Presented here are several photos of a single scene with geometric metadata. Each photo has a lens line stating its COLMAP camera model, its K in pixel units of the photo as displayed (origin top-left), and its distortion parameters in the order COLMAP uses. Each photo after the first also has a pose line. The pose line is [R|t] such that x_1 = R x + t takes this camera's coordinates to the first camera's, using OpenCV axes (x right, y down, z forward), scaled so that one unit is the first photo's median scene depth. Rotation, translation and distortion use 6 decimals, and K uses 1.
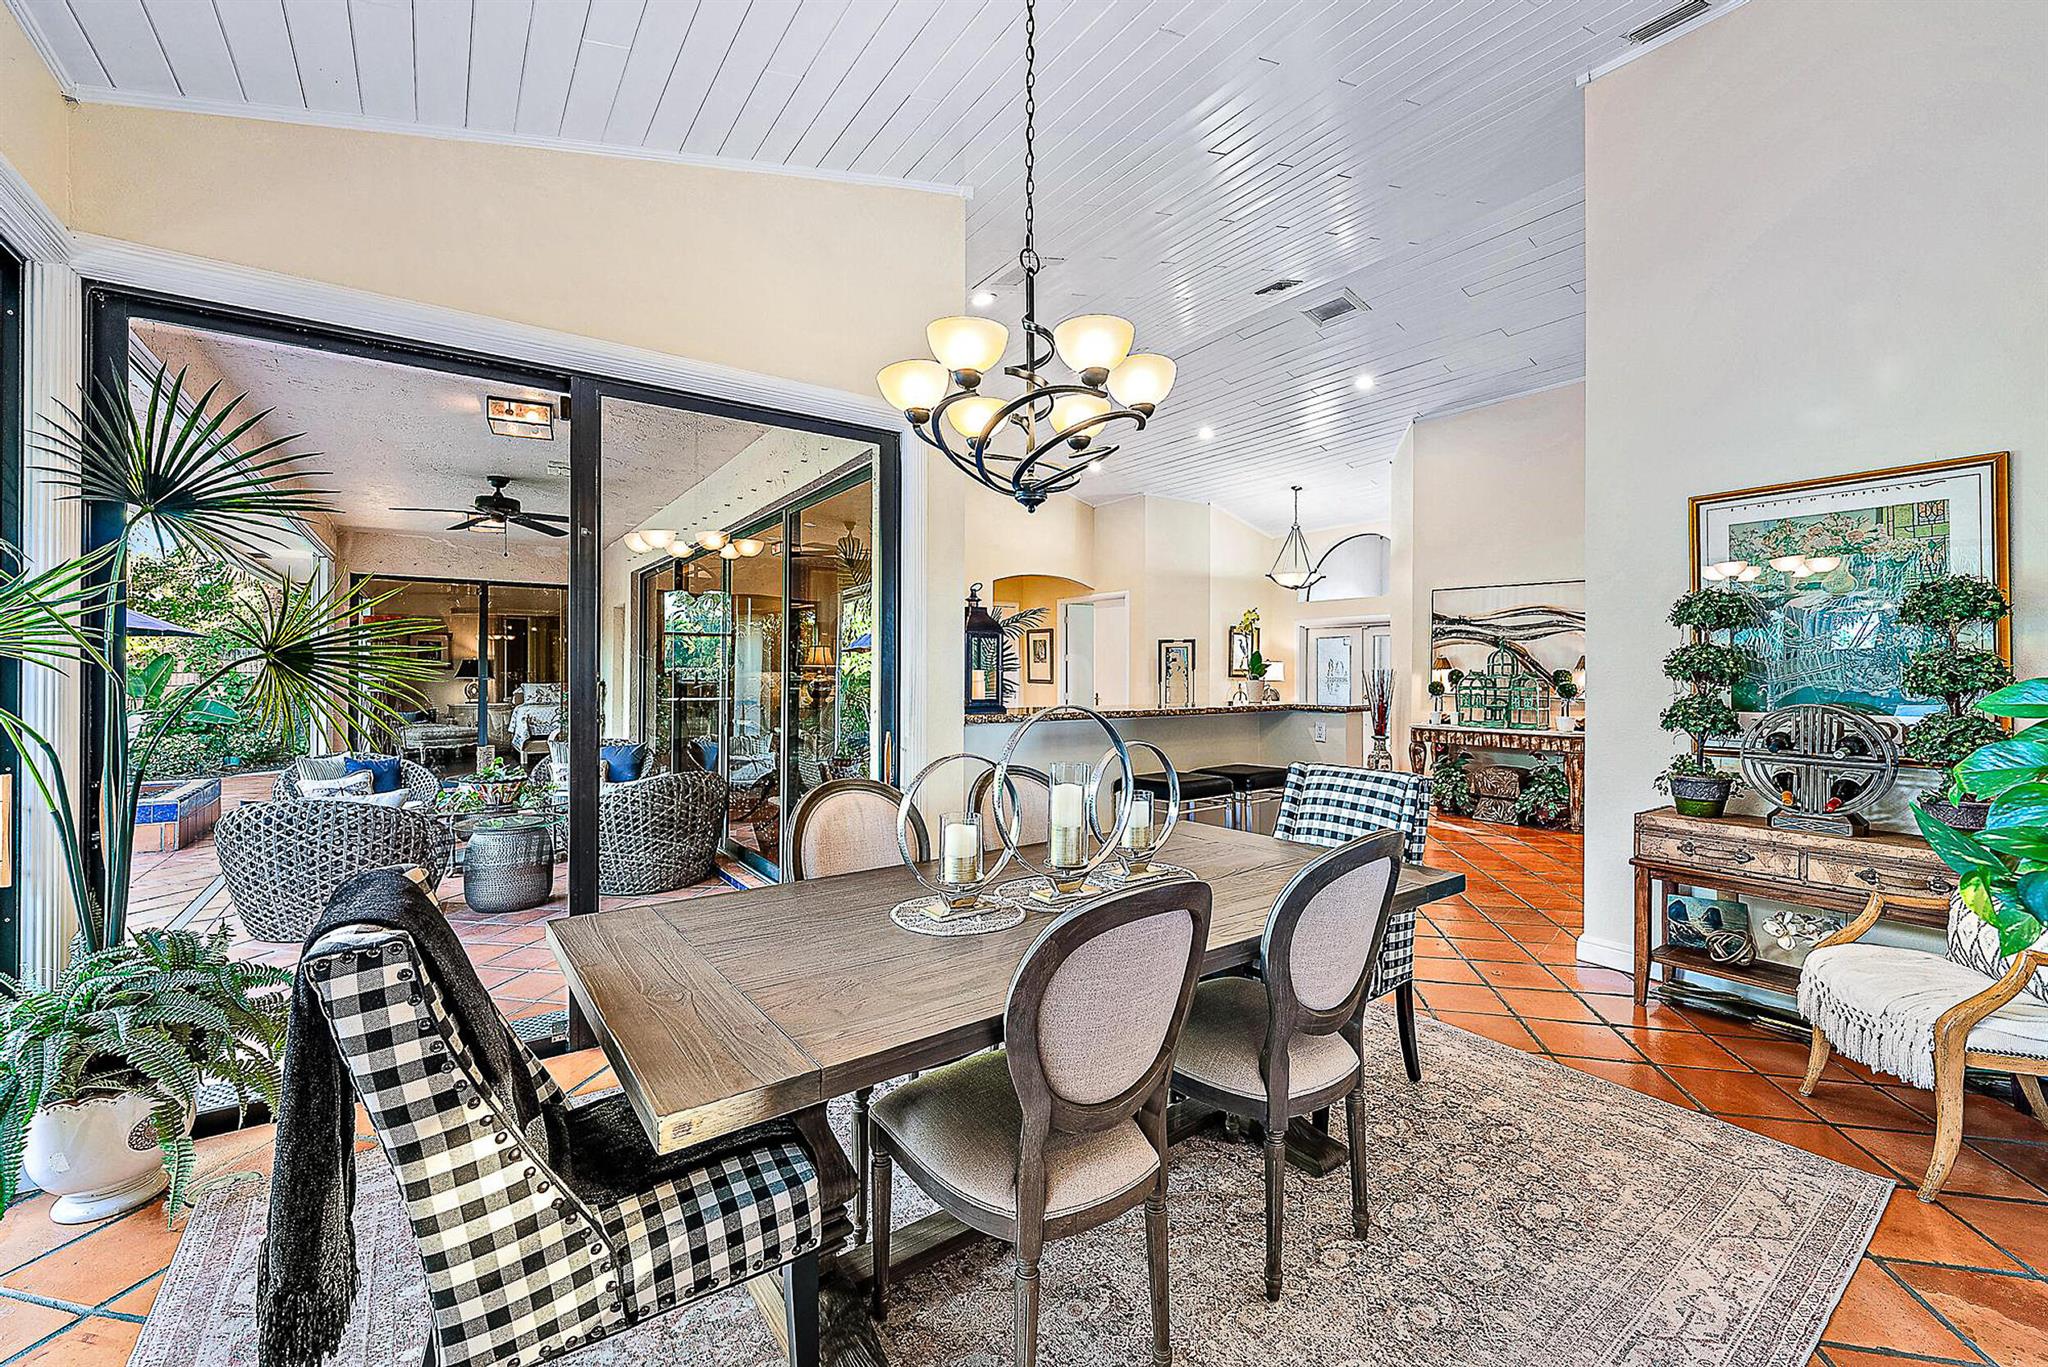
lens RADIAL K [[794.9, 0, 1028.6], [0, 794.9, 679.2], [0, 0, 1]] dist [0.000426, 0.000001]
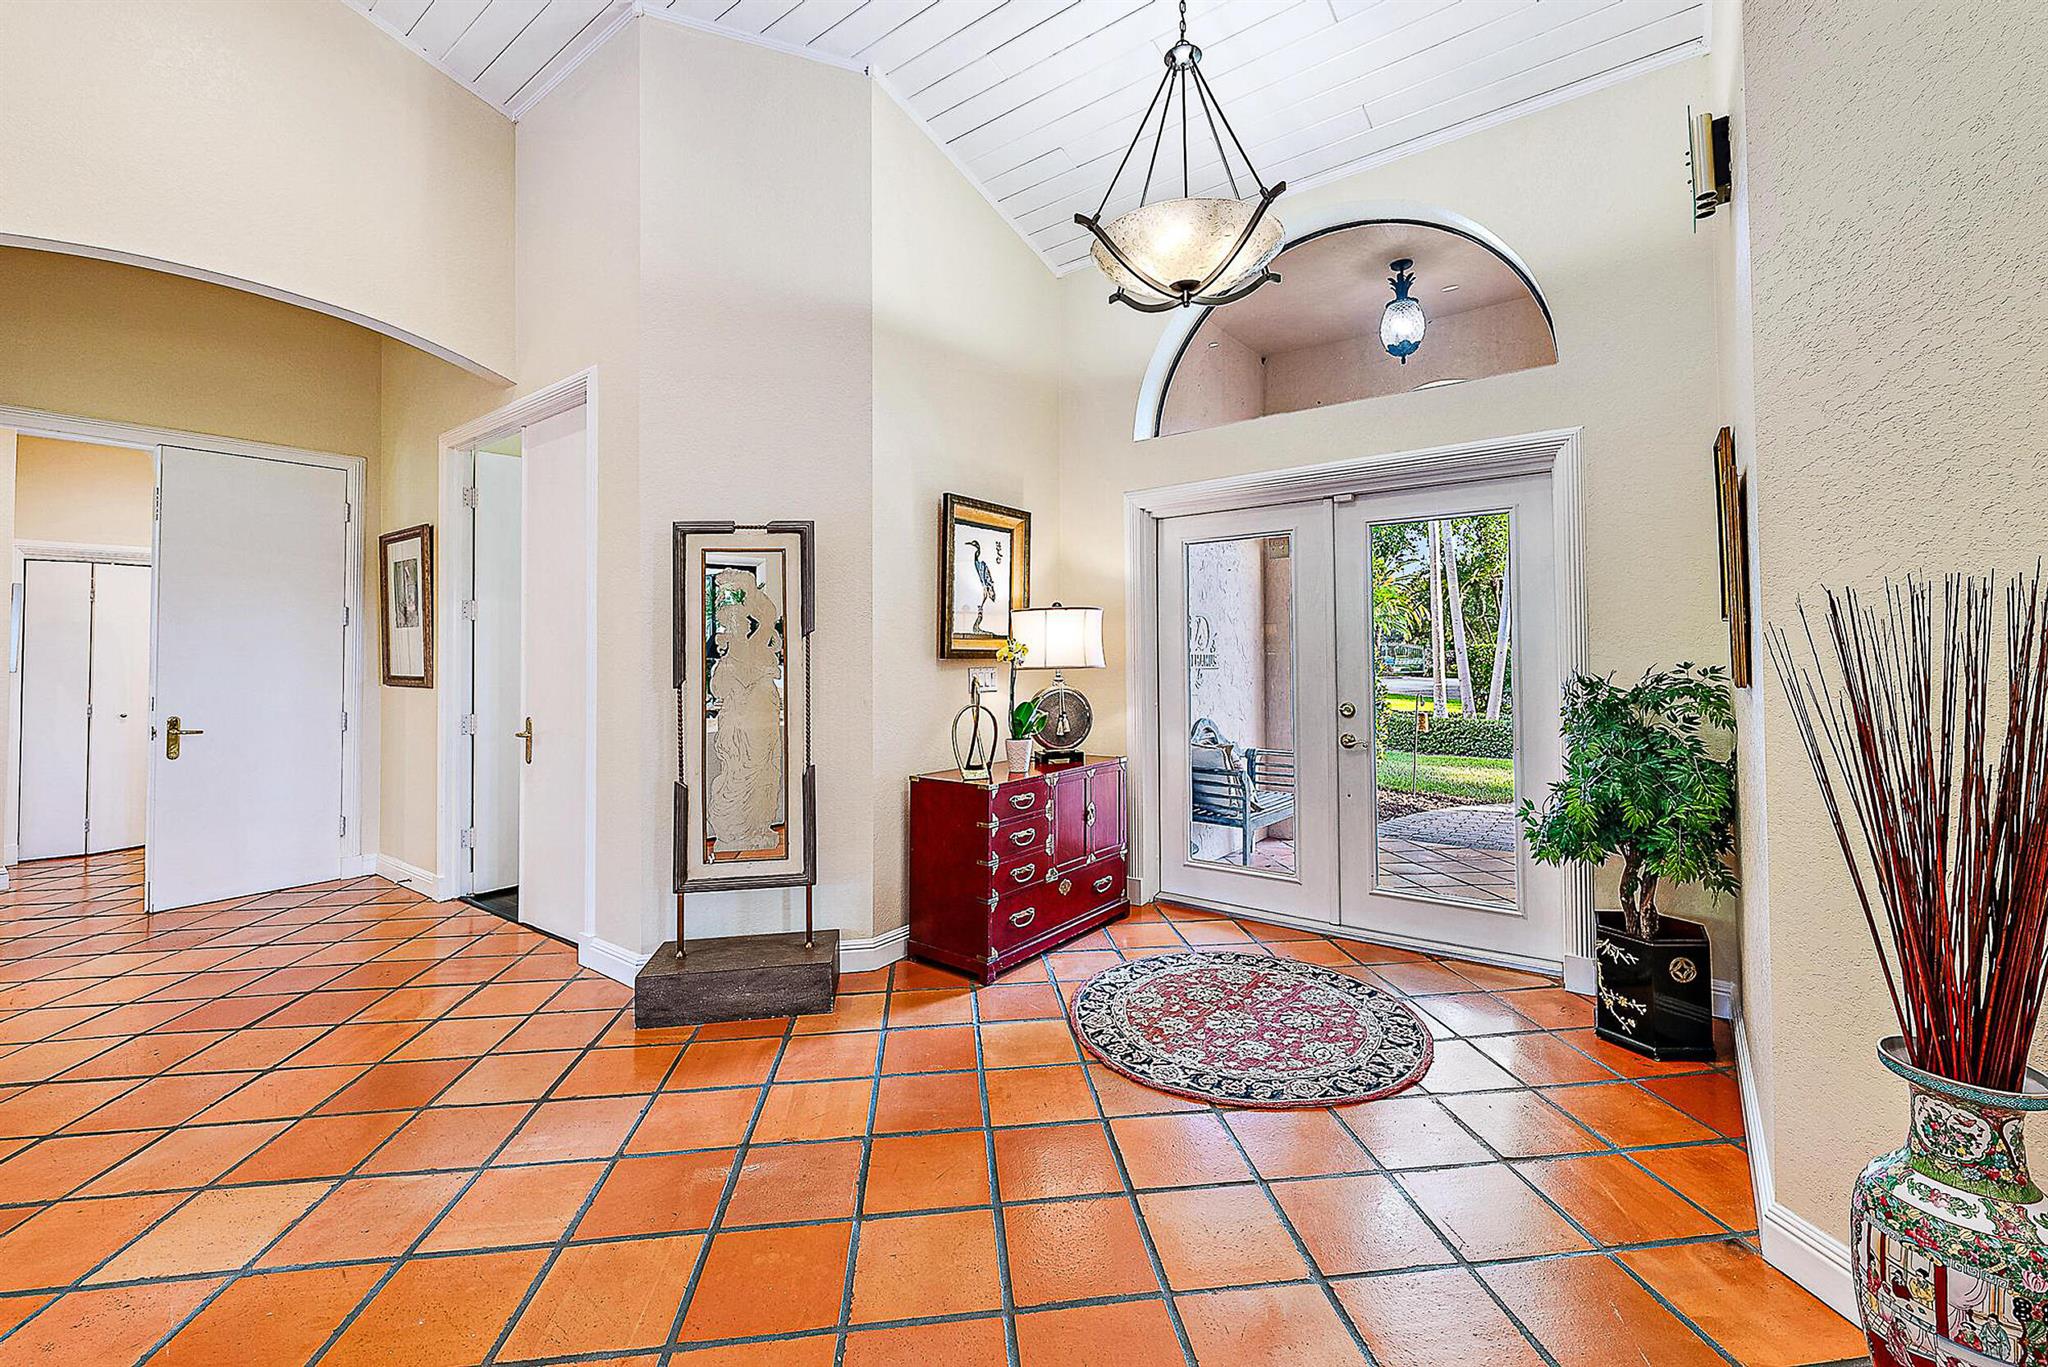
lens RADIAL K [[794.9, 0, 1028.6], [0, 794.9, 679.2], [0, 0, 1]] dist [0.000426, 0.000001]
pose [[0.943990, -0.023223, 0.329155, 0.181156], [0.016749, 0.999607, 0.022489, -0.001343], [-0.329547, -0.015716, 0.944008, 0.691609]]
